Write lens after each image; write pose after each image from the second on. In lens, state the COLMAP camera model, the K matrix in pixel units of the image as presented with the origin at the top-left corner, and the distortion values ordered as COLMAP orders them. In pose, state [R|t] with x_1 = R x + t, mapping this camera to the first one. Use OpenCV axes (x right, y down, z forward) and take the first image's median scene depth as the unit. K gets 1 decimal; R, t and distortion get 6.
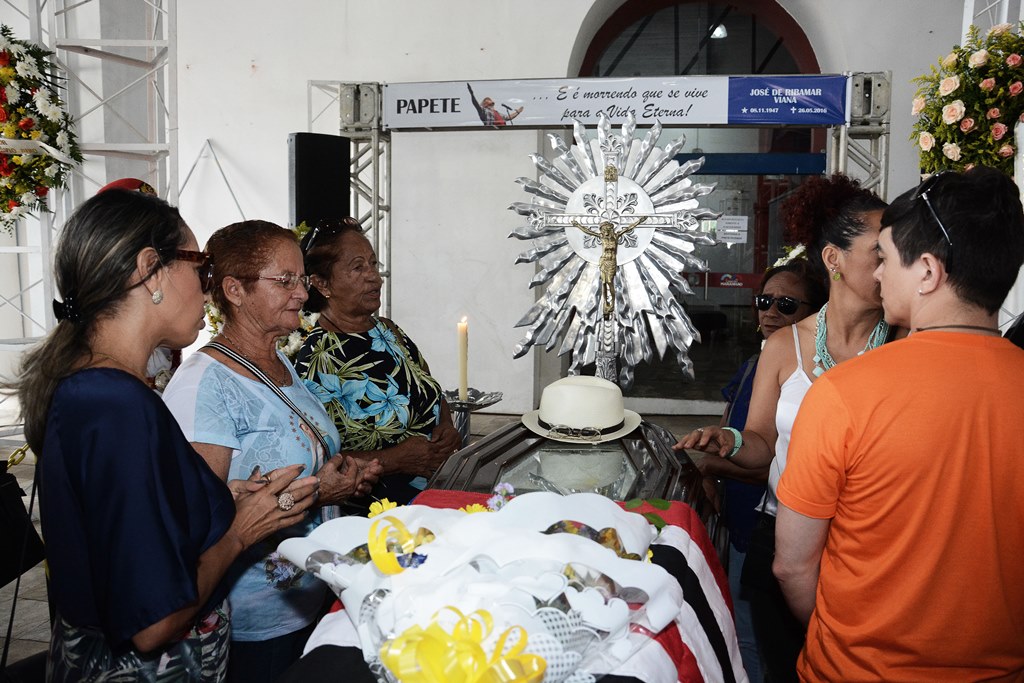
lens RADIAL K [[866.6, 0, 512.0], [0, 866.6, 341.5], [0, 0, 1]] dist [-0.049096, 0.001478]
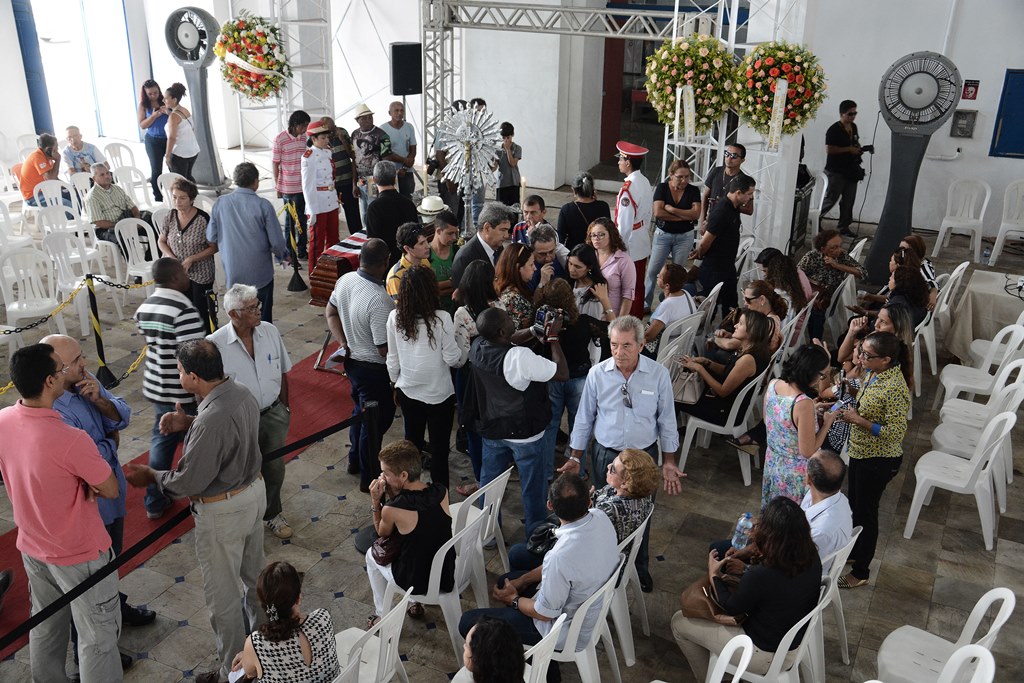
lens RADIAL K [[1048.2, 0, 497.9], [0, 1048.2, 341.6], [0, 0, 1]] dist [0.004920, 0.017488]
pose [[0.970325, 0.094969, -0.222375, 0.747790], [-0.034836, 0.964954, 0.260098, -0.284862], [0.239282, -0.244633, 0.939627, -1.743925]]
